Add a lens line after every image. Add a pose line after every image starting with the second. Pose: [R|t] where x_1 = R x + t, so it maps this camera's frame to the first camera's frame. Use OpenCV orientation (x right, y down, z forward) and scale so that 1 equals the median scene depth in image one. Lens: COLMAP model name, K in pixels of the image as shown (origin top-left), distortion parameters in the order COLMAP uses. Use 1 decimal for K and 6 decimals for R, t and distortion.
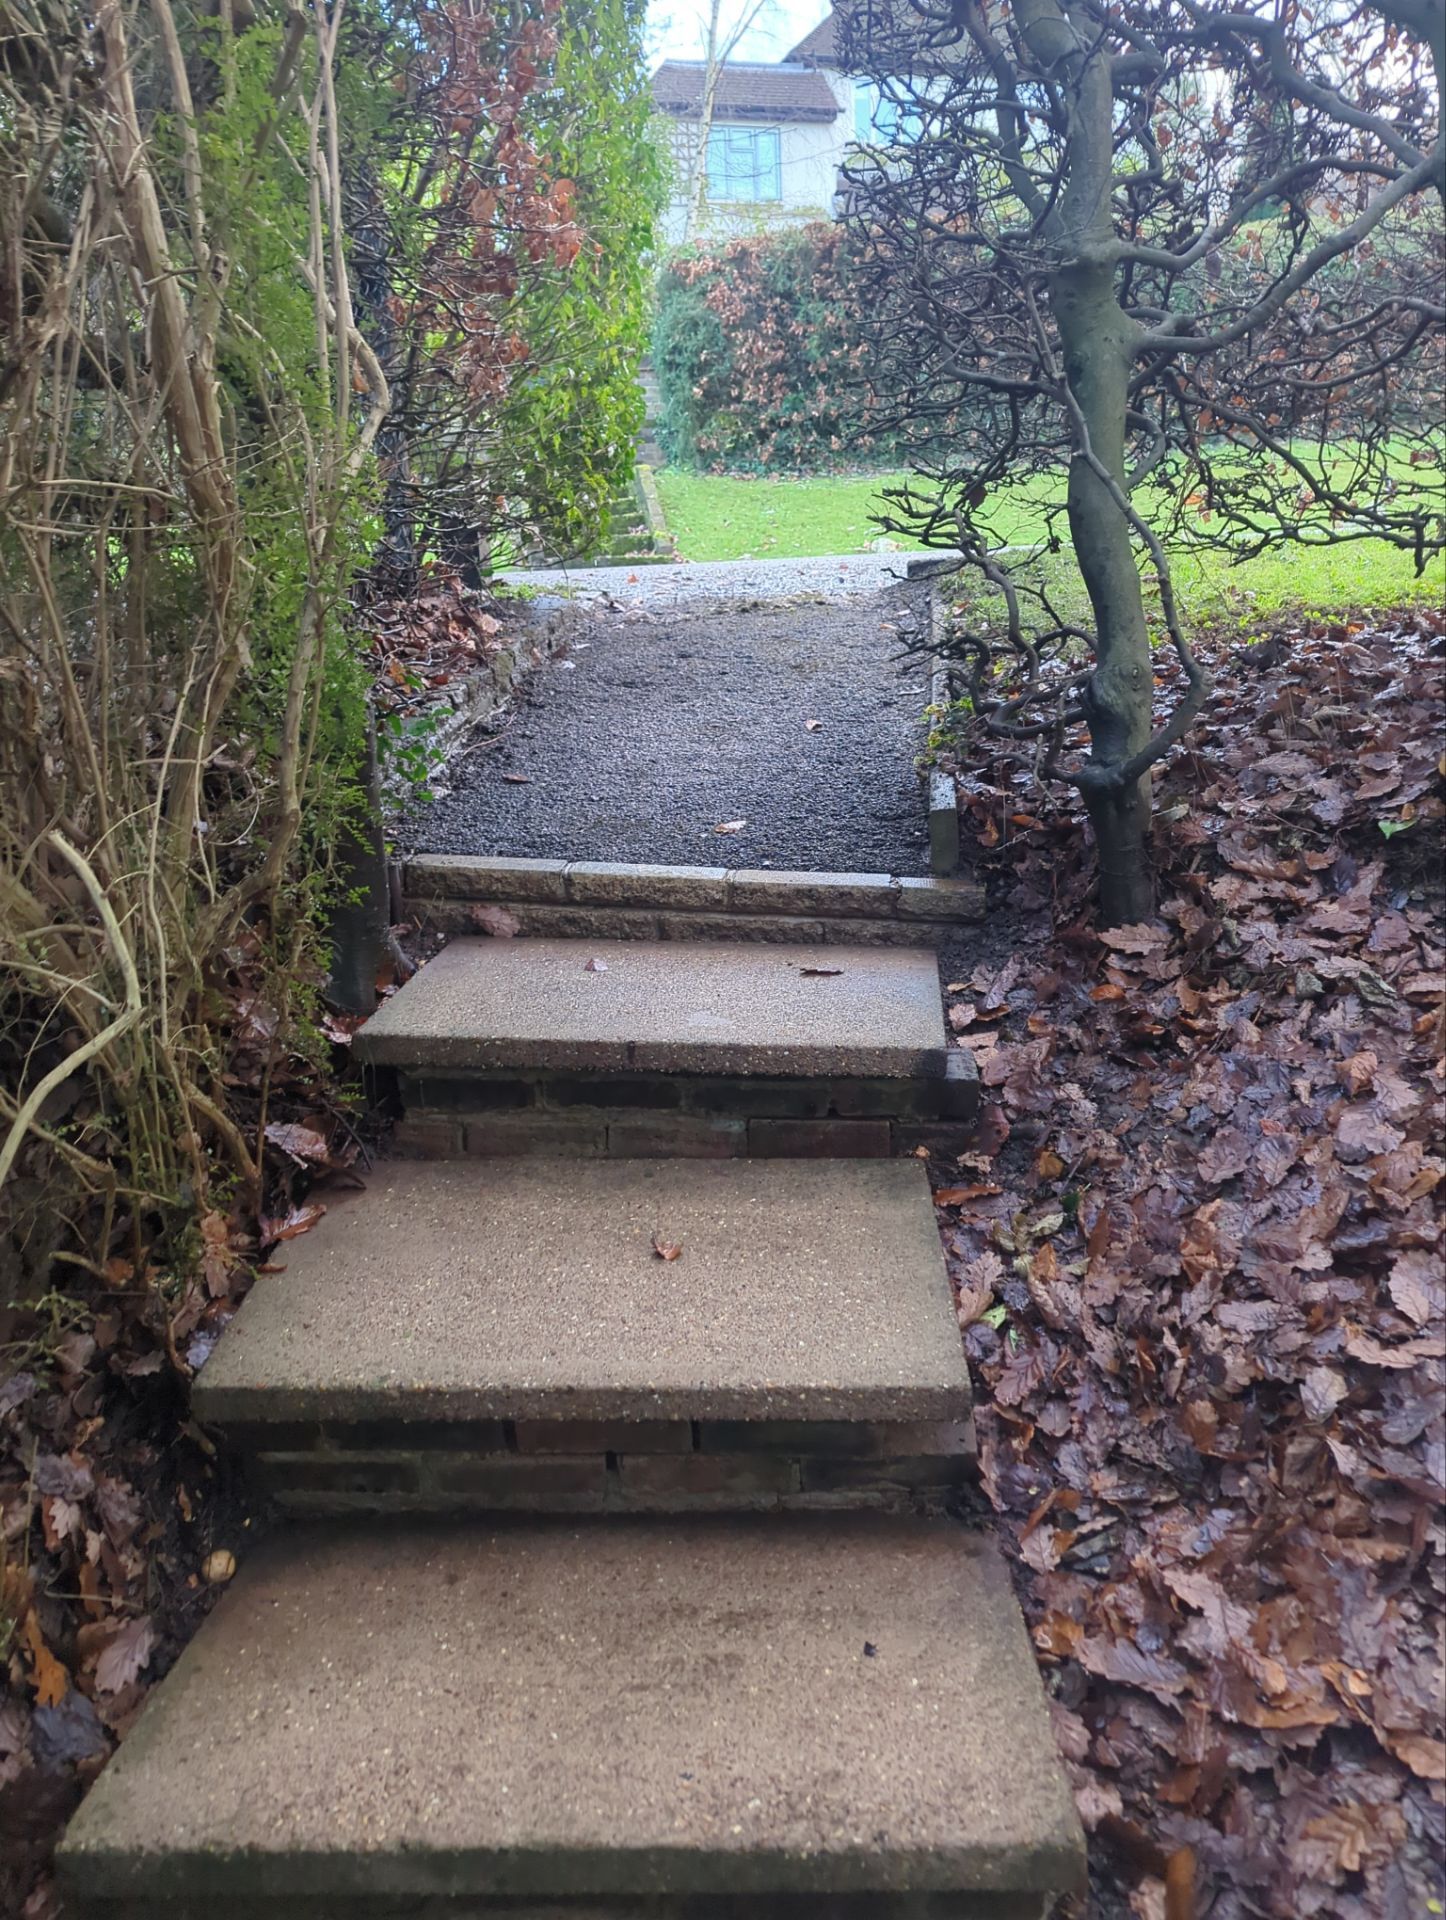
lens RADIAL K [[1575.3, 0, 735.8], [0, 1575.3, 964.5], [0, 0, 1]] dist [0.056414, -0.041544]
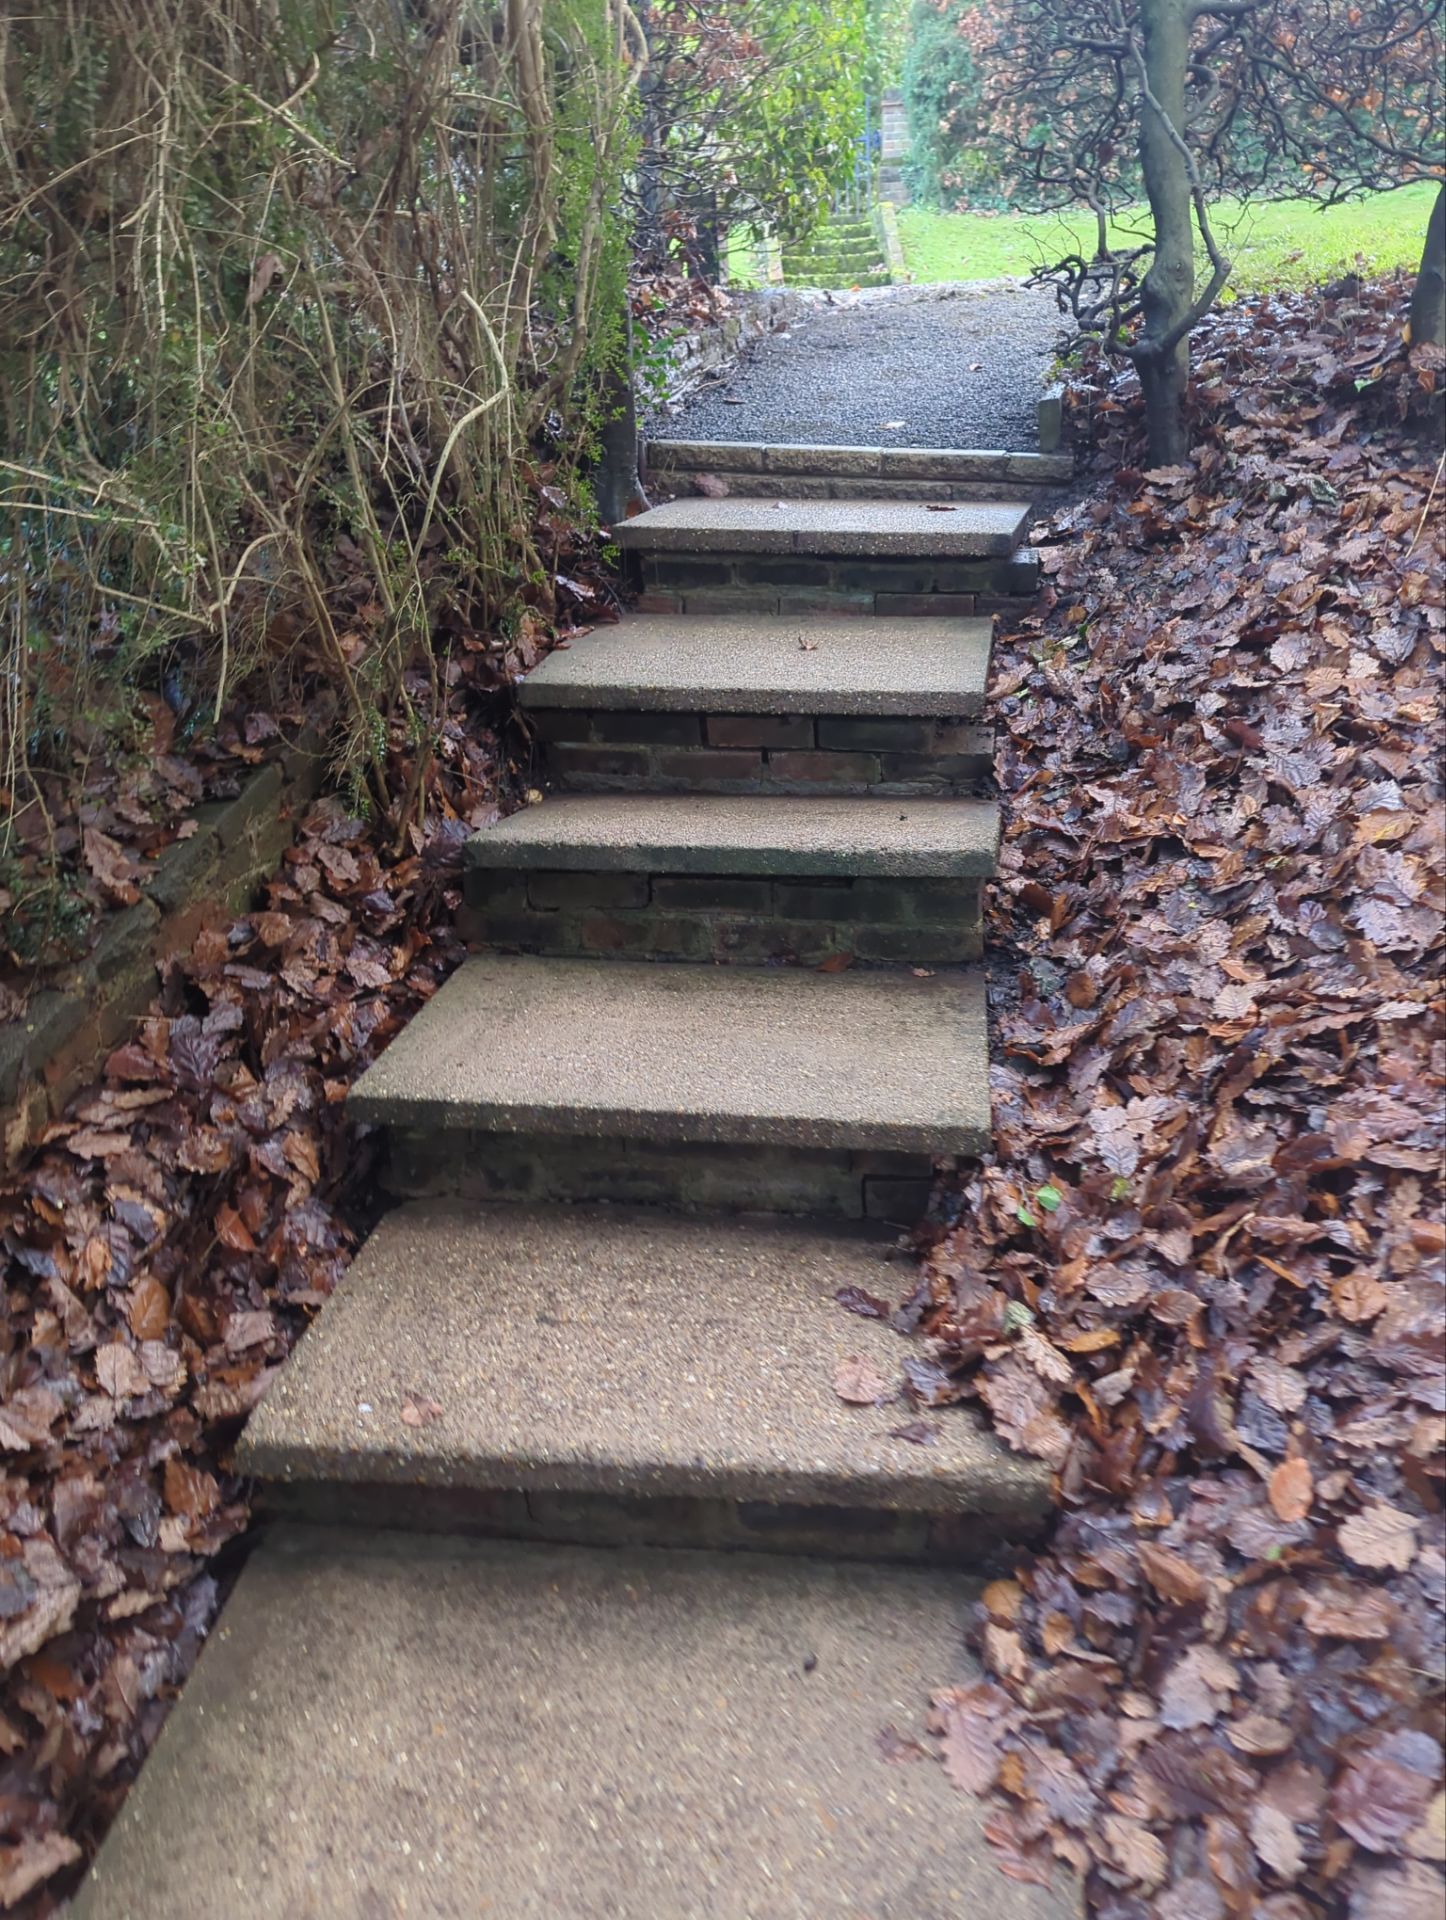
lens RADIAL K [[1575.3, 0, 735.8], [0, 1575.3, 964.5], [0, 0, 1]] dist [0.056414, -0.041544]
pose [[0.988180, 0.051110, -0.144525, 0.109759], [-0.032630, 0.991307, 0.127456, 0.258981], [0.149783, -0.121234, 0.981258, -0.496255]]
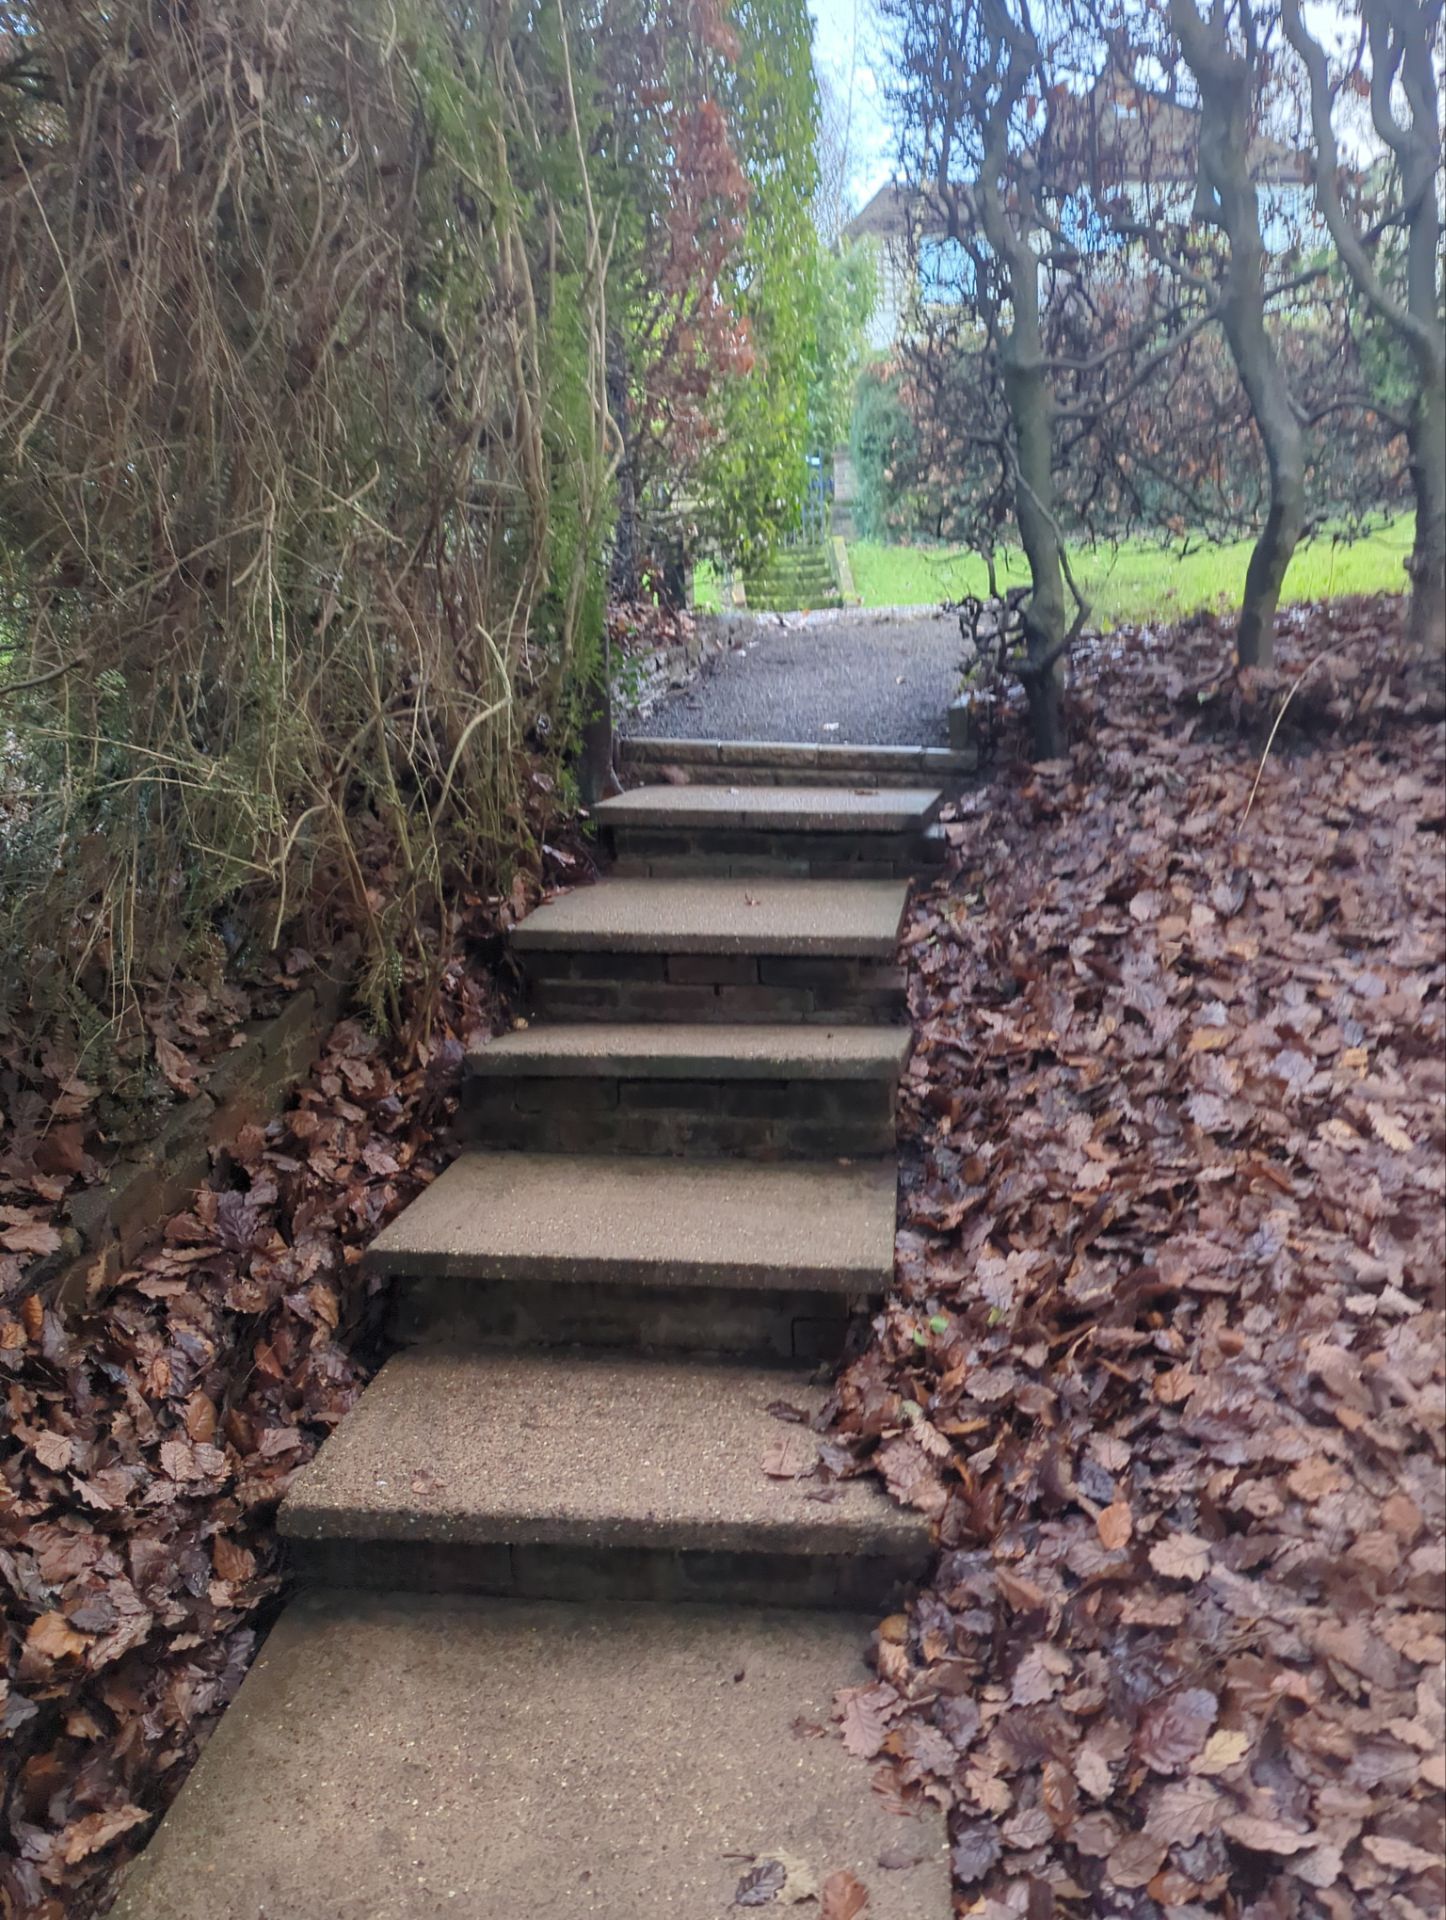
lens RADIAL K [[1574.7, 0, 736.1], [0, 1574.7, 965.5], [0, 0, 1]] dist [0.080087, -0.084721]
pose [[0.990837, 0.025863, -0.132561, 0.159930], [-0.032829, 0.998177, -0.050636, 0.306677], [0.131010, 0.054524, 0.989881, -0.723911]]
